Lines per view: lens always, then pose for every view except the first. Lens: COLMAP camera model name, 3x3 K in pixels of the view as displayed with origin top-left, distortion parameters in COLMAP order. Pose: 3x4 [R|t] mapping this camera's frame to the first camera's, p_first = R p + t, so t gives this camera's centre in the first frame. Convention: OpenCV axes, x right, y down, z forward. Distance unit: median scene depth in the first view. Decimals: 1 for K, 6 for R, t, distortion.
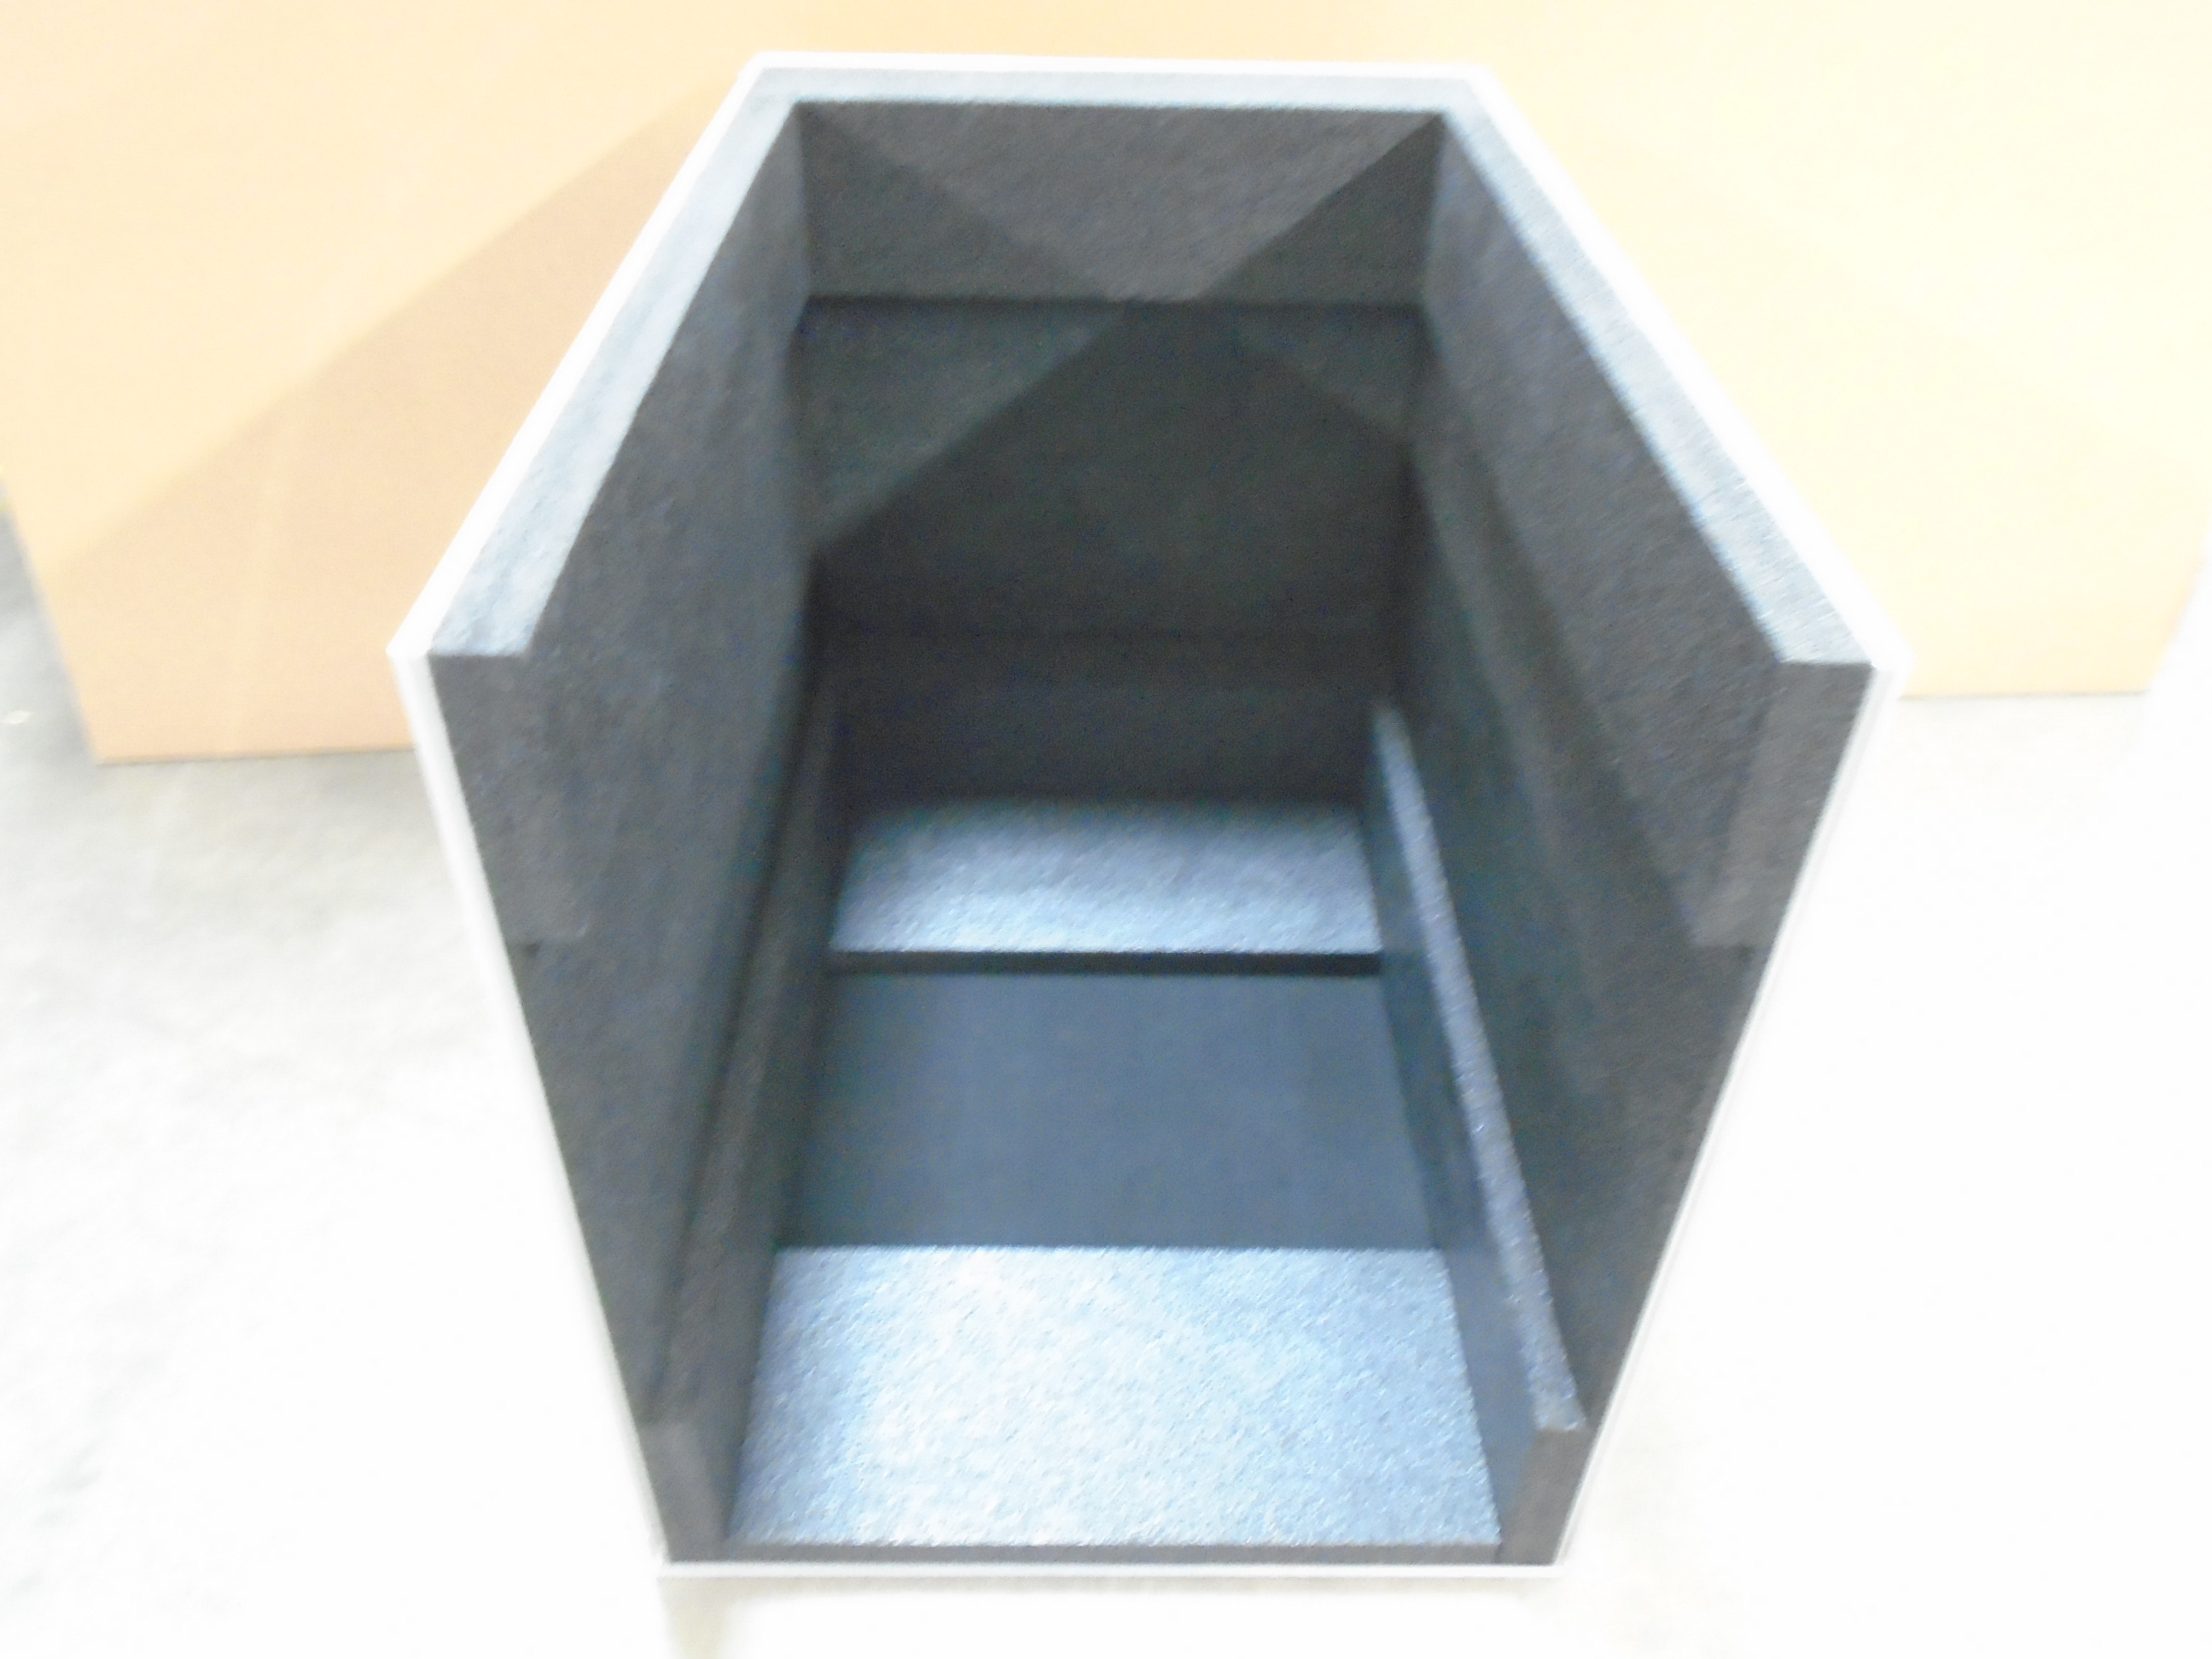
lens RADIAL K [[1699.4, 0, 1106.0], [0, 1699.4, 829.5], [0, 0, 1]] dist [-0.006424, -0.006099]
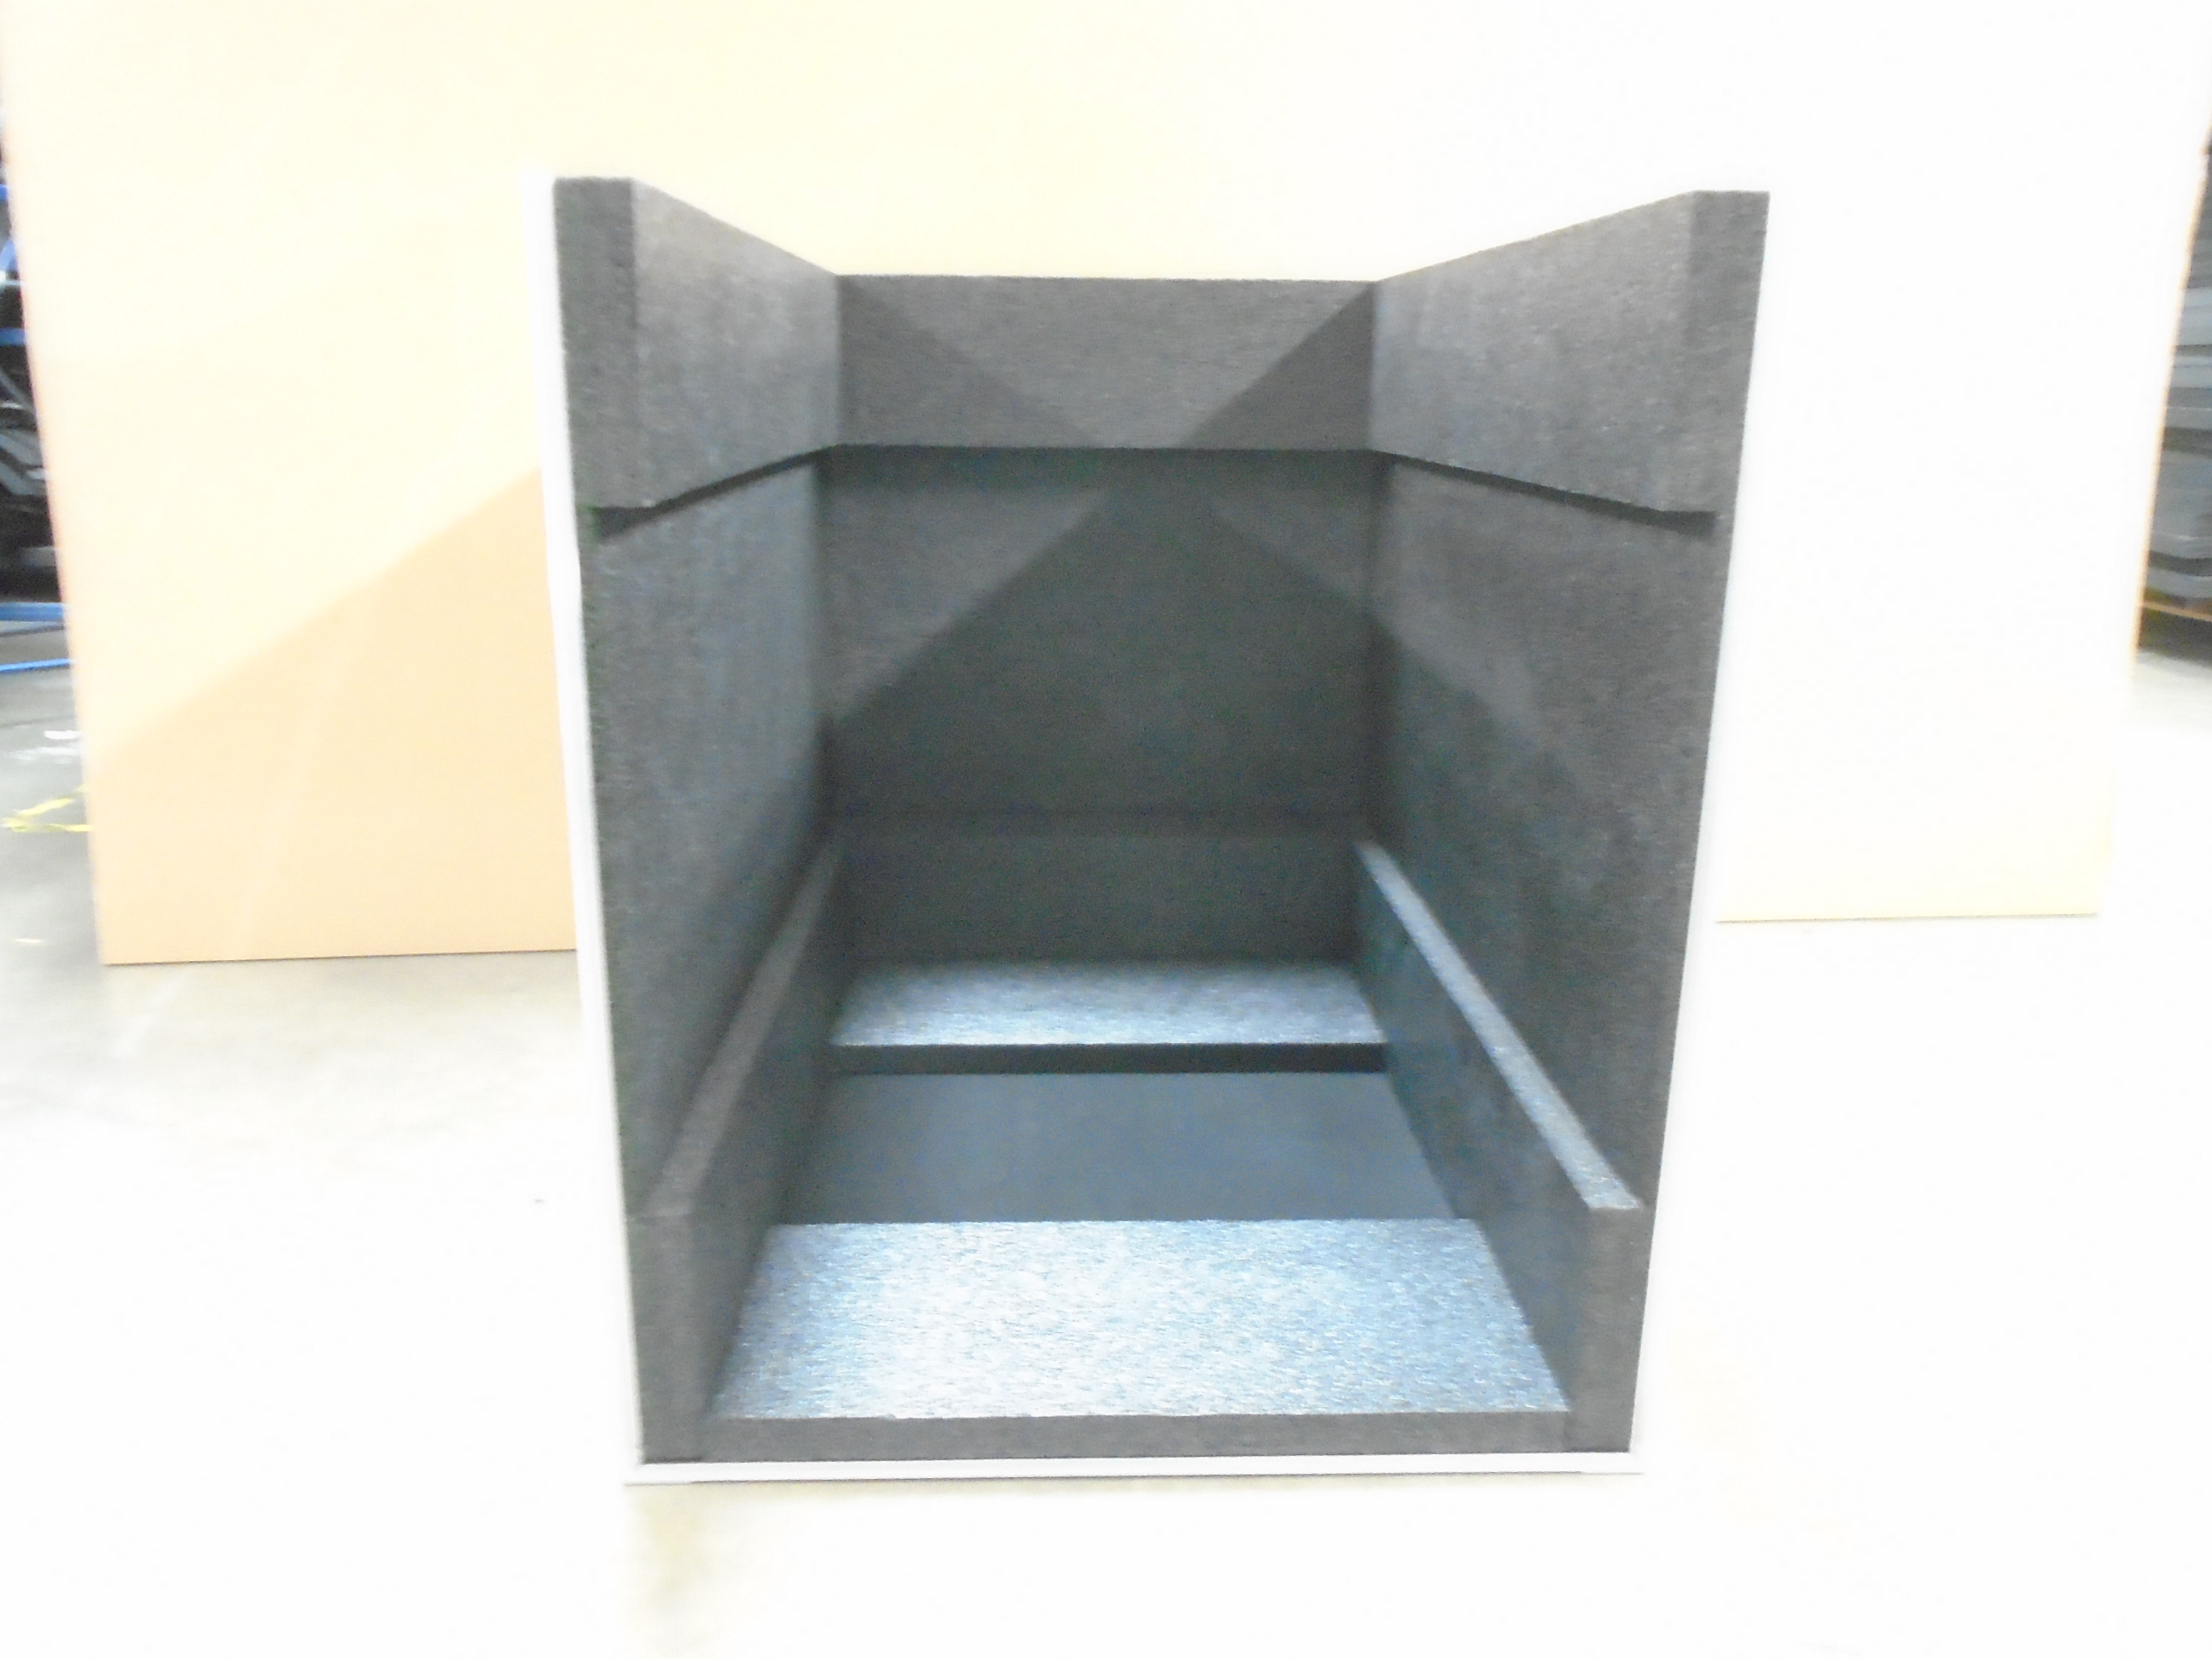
lens RADIAL K [[1699.4, 0, 1106.0], [0, 1699.4, 829.5], [0, 0, 1]] dist [-0.006424, -0.006099]
pose [[0.999681, -0.016047, 0.019488, -0.020656], [0.022313, 0.922735, -0.384789, 0.364275], [-0.011807, 0.385101, 0.922799, 0.038241]]
